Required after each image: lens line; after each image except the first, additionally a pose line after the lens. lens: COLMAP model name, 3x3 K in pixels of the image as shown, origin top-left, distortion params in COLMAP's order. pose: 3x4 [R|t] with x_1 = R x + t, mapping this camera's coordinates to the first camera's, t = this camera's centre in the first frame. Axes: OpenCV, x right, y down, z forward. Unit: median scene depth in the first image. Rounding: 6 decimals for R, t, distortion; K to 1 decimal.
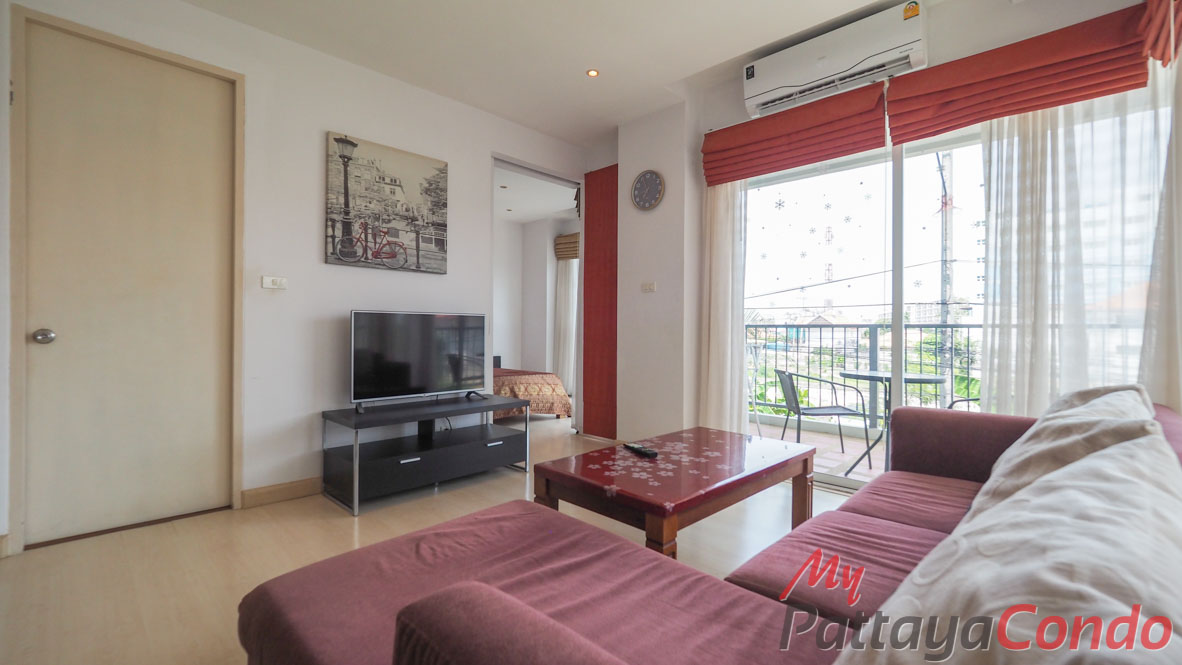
lens RADIAL K [[508.0, 0, 576.6], [0, 508.0, 332.2], [0, 0, 1]] dist [-0.000575, -0.001209]
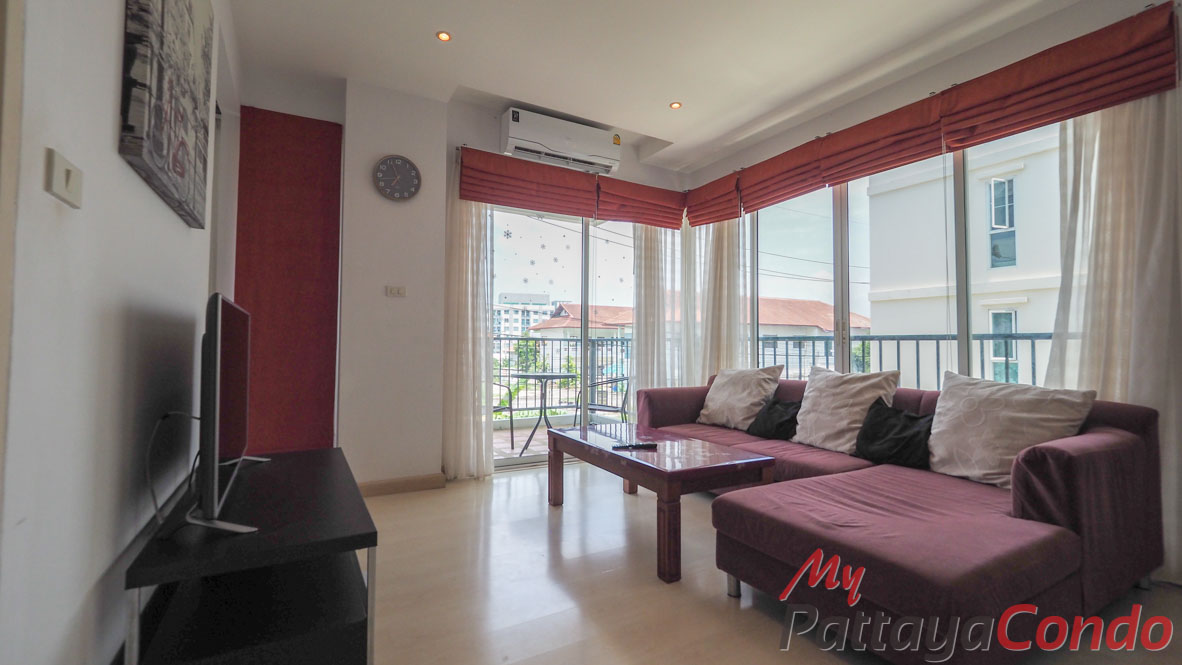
lens RADIAL K [[508.0, 0, 595.7], [0, 508.0, 333.4], [0, 0, 1]] dist [-0.000575, -0.001209]
pose [[0.267040, 0.019994, 0.963478, -0.642571], [-0.006219, 0.999800, -0.019024, -0.001572], [-0.963665, -0.000912, 0.267111, 0.476424]]
